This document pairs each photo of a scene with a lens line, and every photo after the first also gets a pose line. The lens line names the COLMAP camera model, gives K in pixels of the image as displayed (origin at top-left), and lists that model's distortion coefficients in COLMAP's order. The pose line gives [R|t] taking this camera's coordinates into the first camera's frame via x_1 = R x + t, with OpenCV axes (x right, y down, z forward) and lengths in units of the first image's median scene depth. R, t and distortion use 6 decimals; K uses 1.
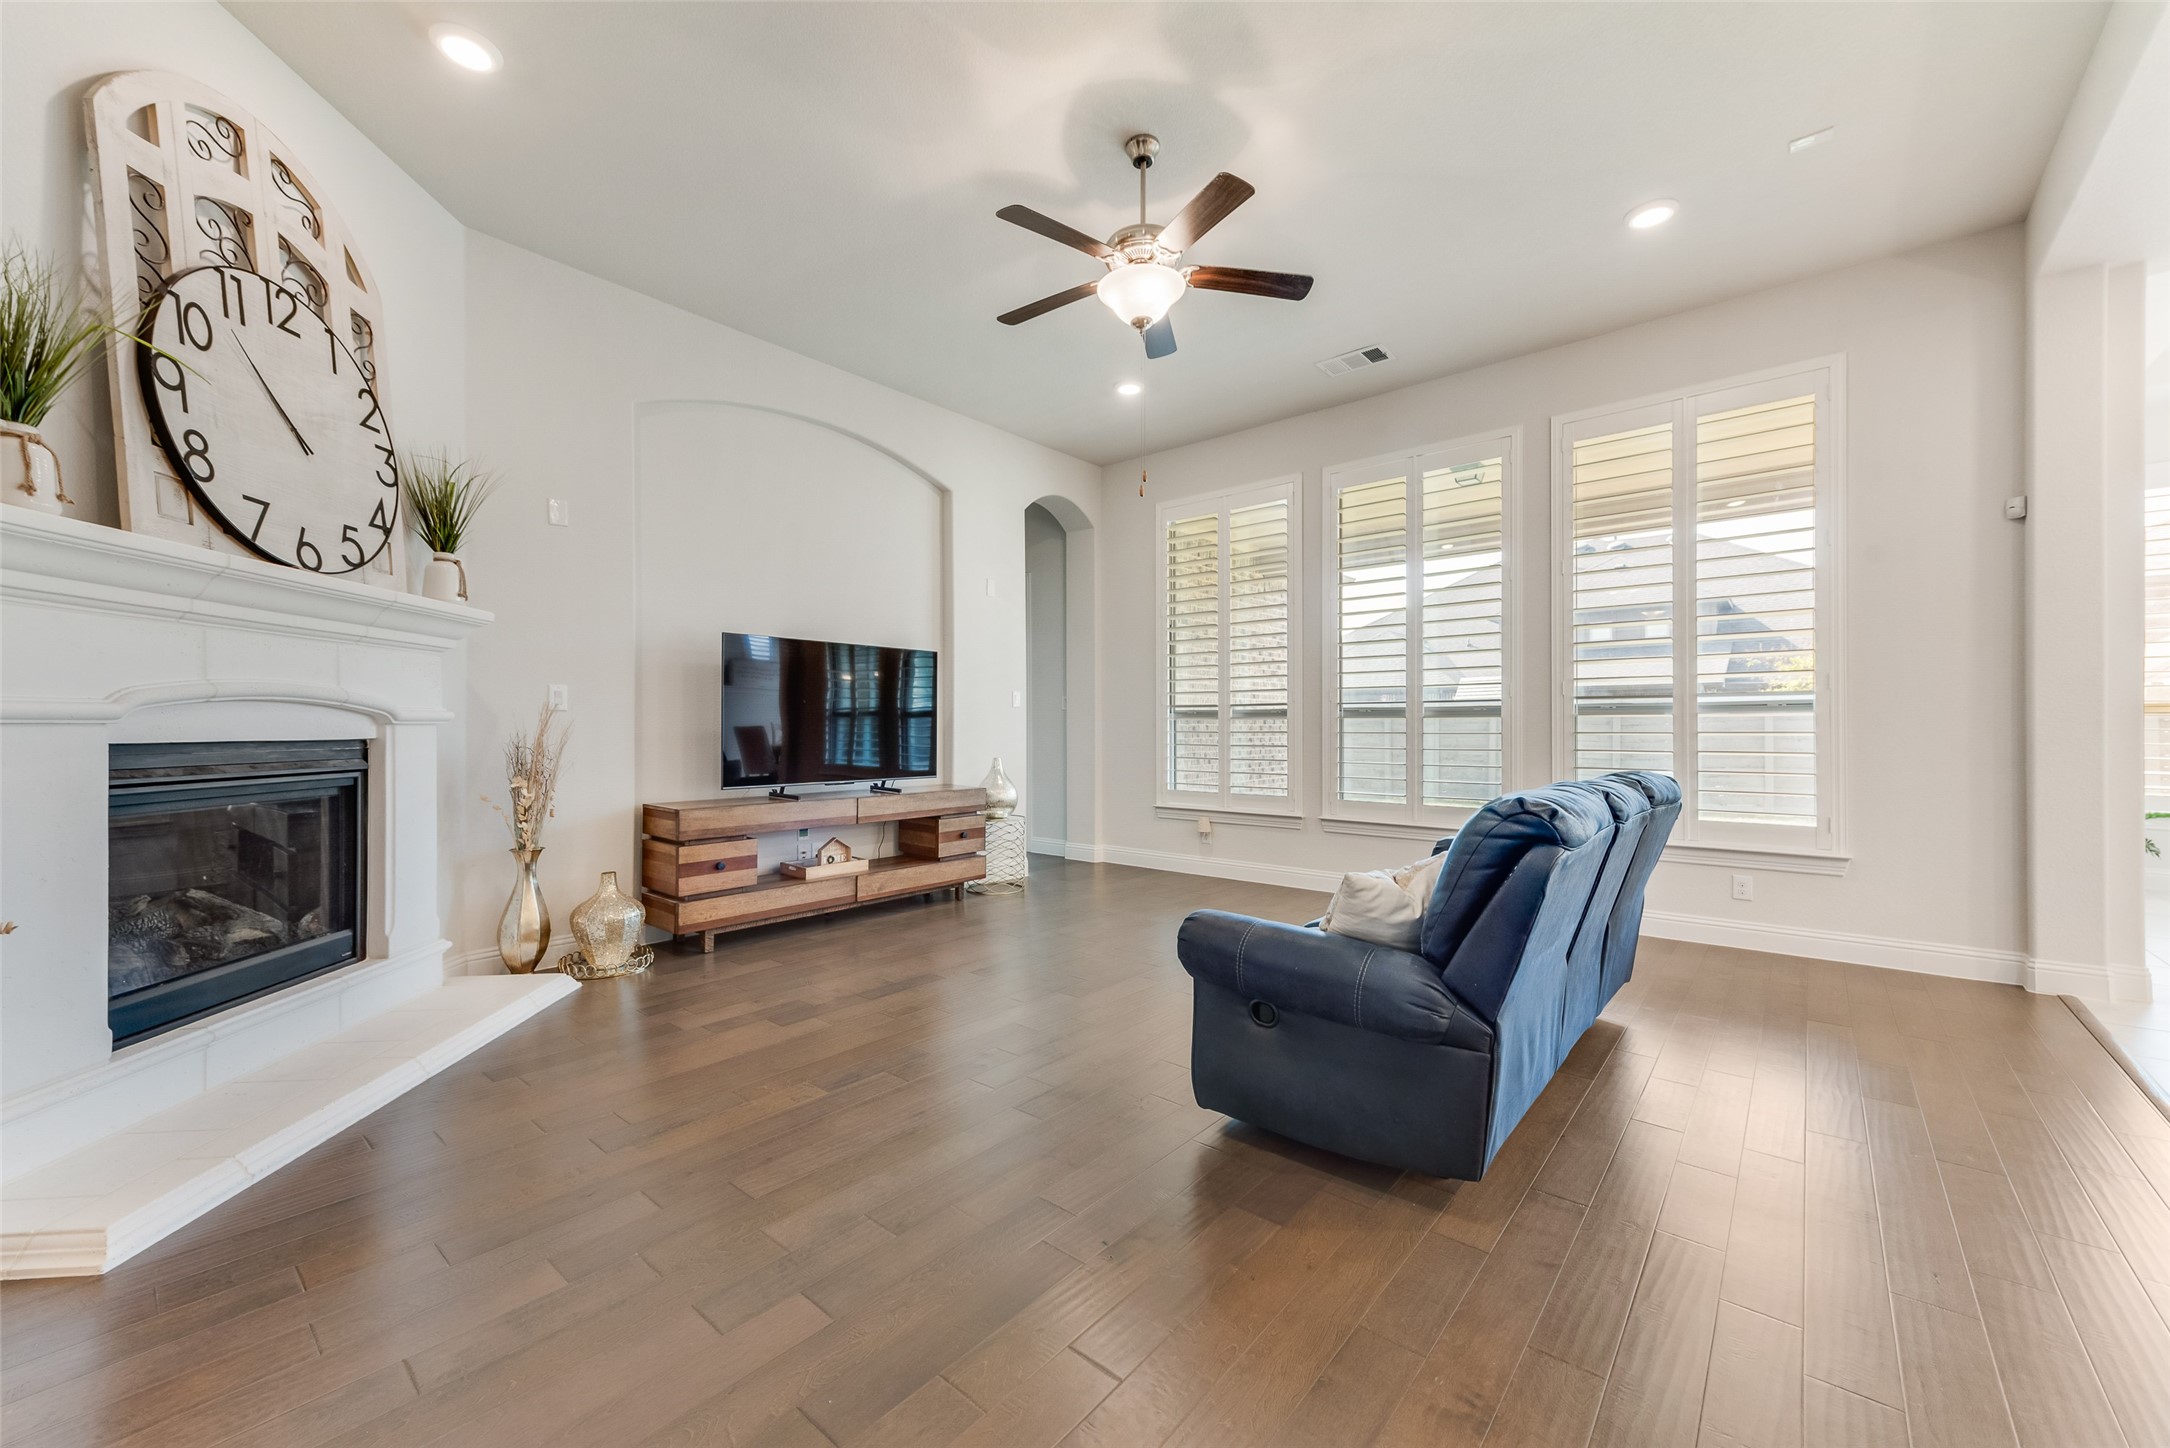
lens RADIAL K [[837.7, 0, 1073.5], [0, 837.7, 726.0], [0, 0, 1]] dist [0.018061, -0.006977]
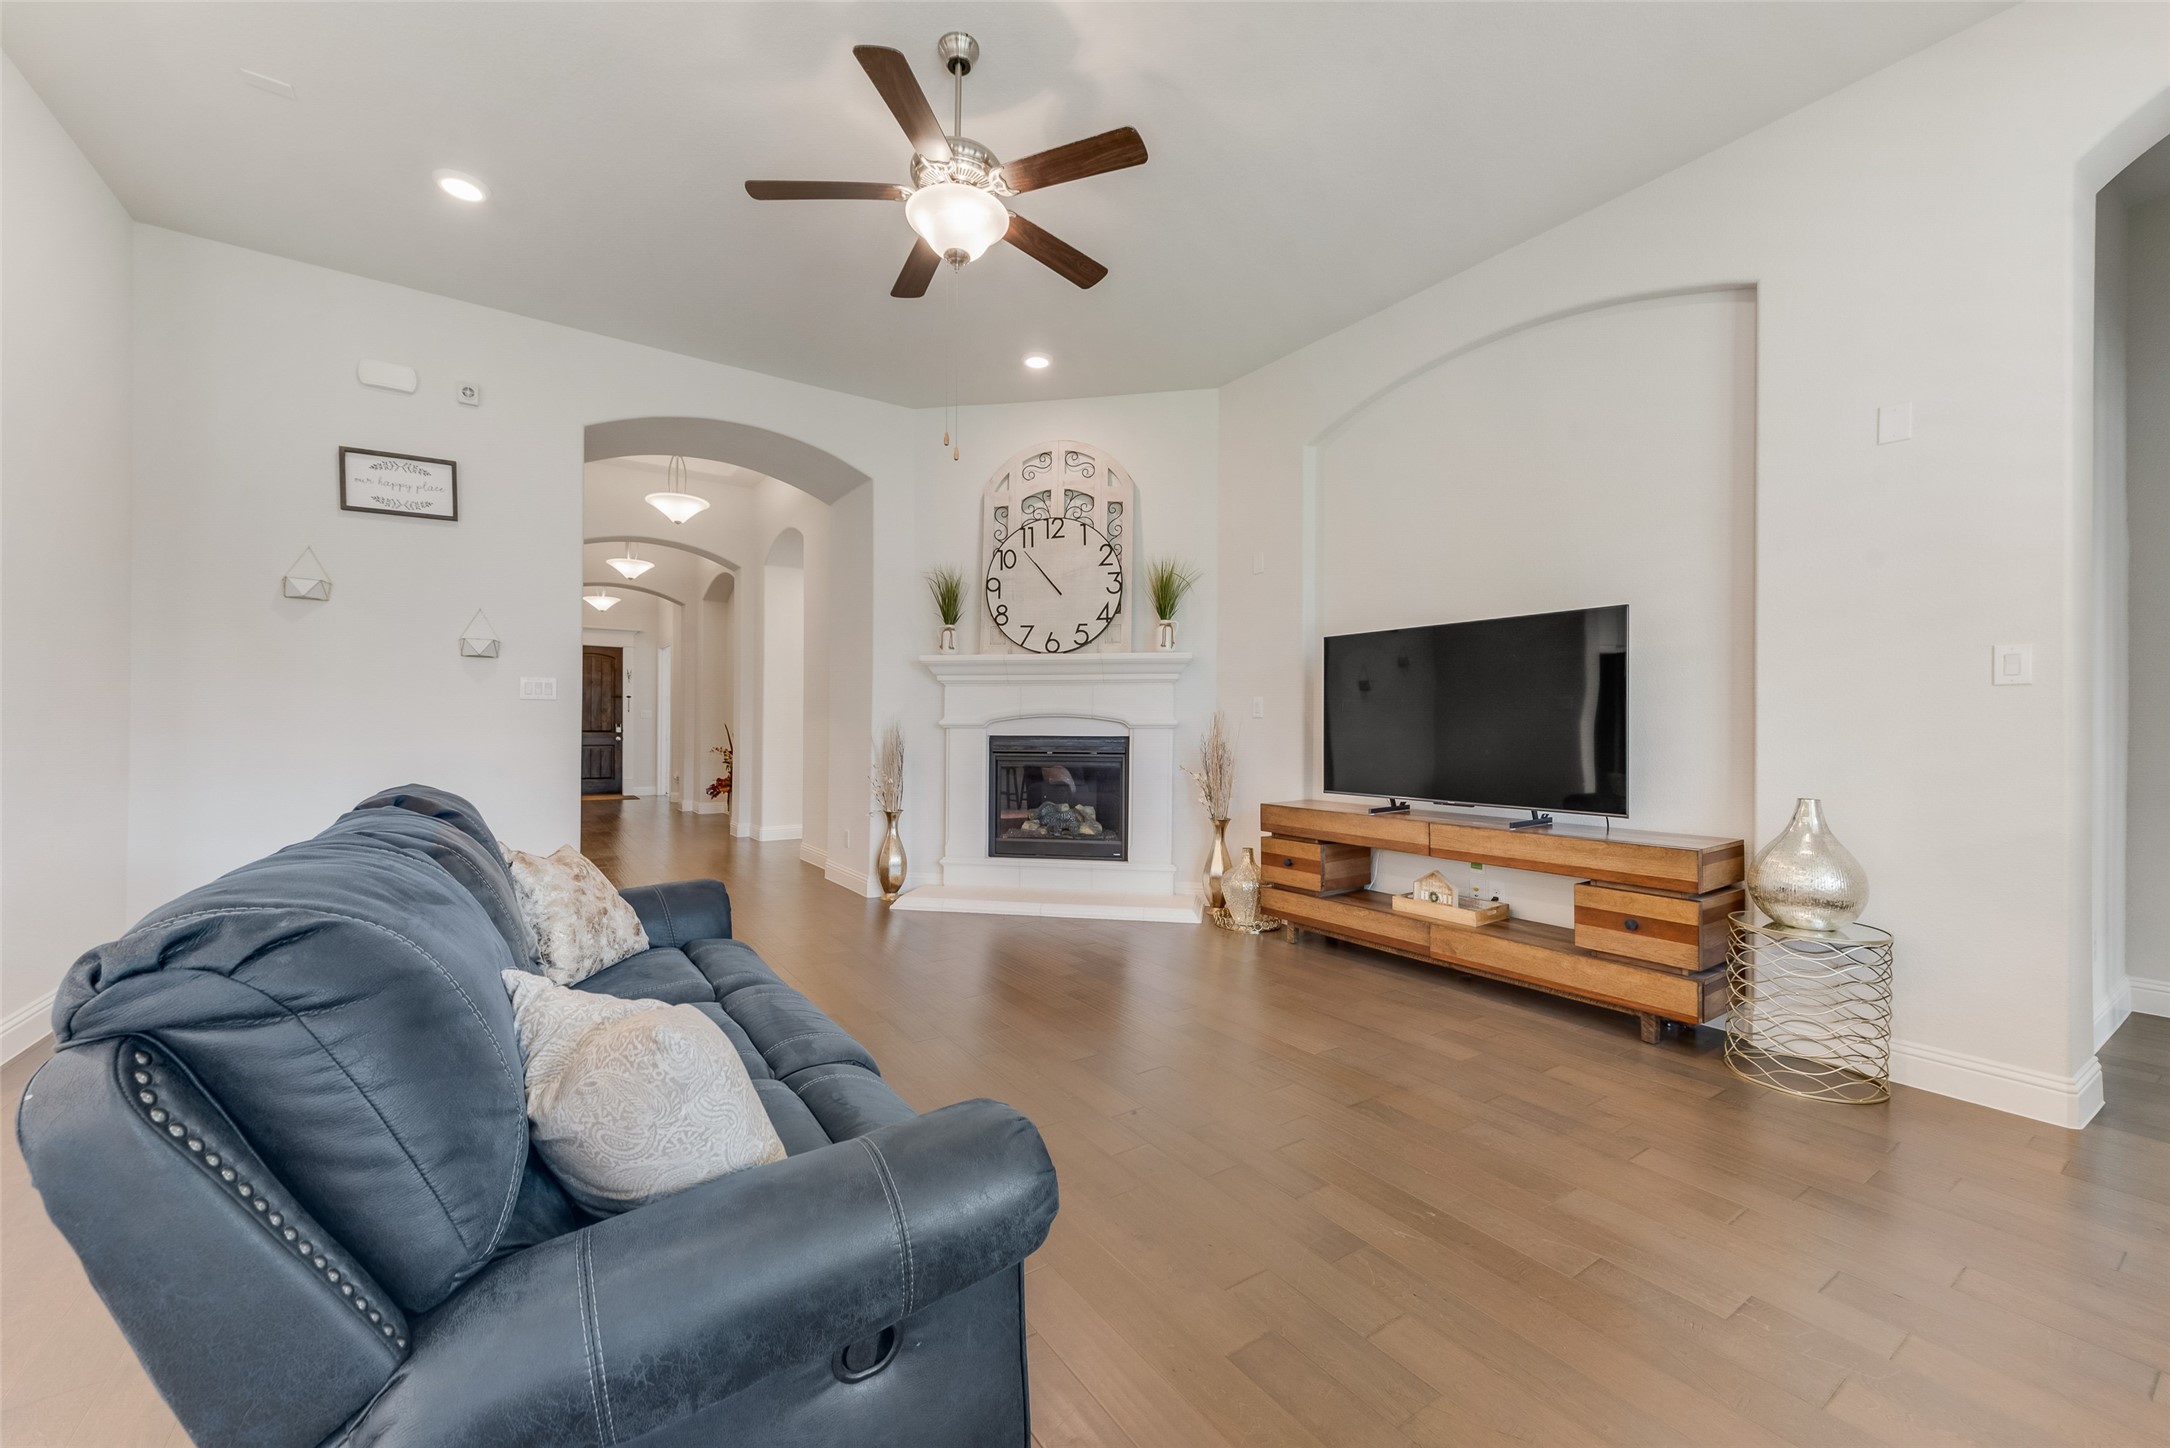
lens RADIAL K [[837.7, 0, 1073.5], [0, 837.7, 726.0], [0, 0, 1]] dist [0.018061, -0.006977]
pose [[-0.254985, -0.001532, -0.966944, 0.641164], [-0.003114, 0.999995, -0.000763, -0.003404], [0.966940, 0.002816, -0.254988, 0.966936]]
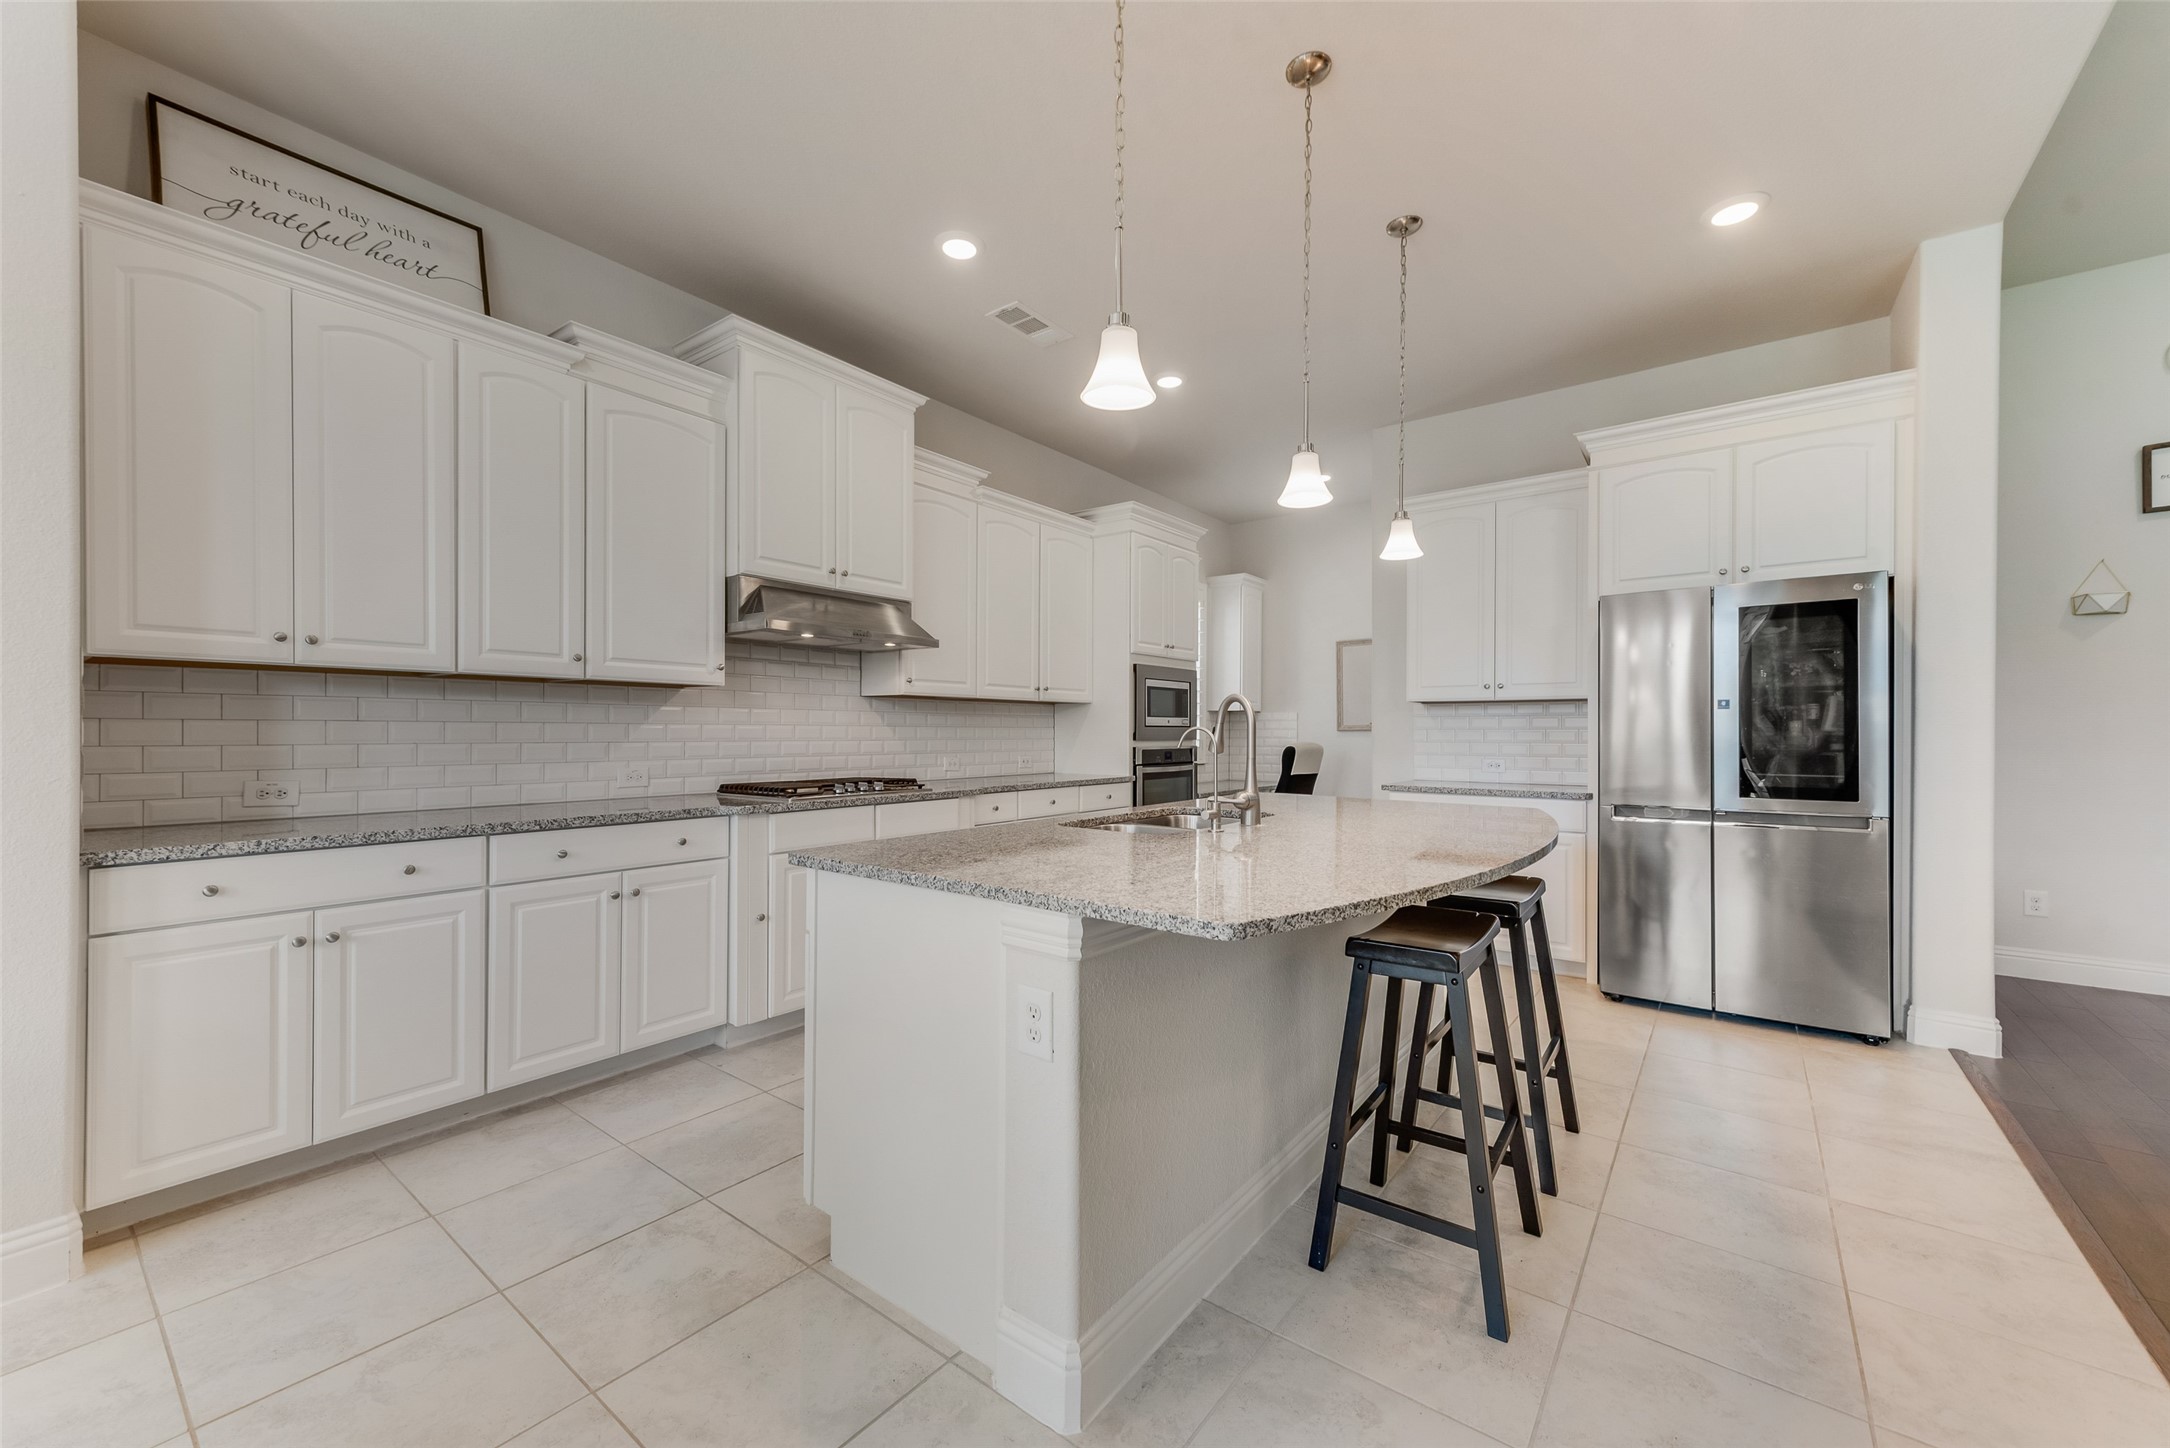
lens RADIAL K [[838.5, 0, 1074.4], [0, 838.5, 733.4], [0, 0, 1]] dist [0.010825, -0.000229]
pose [[-0.998363, 0.000687, -0.057185, 1.101565], [0.000602, 0.999999, 0.001505, -0.016434], [0.057186, 0.001468, -0.998362, 0.753766]]
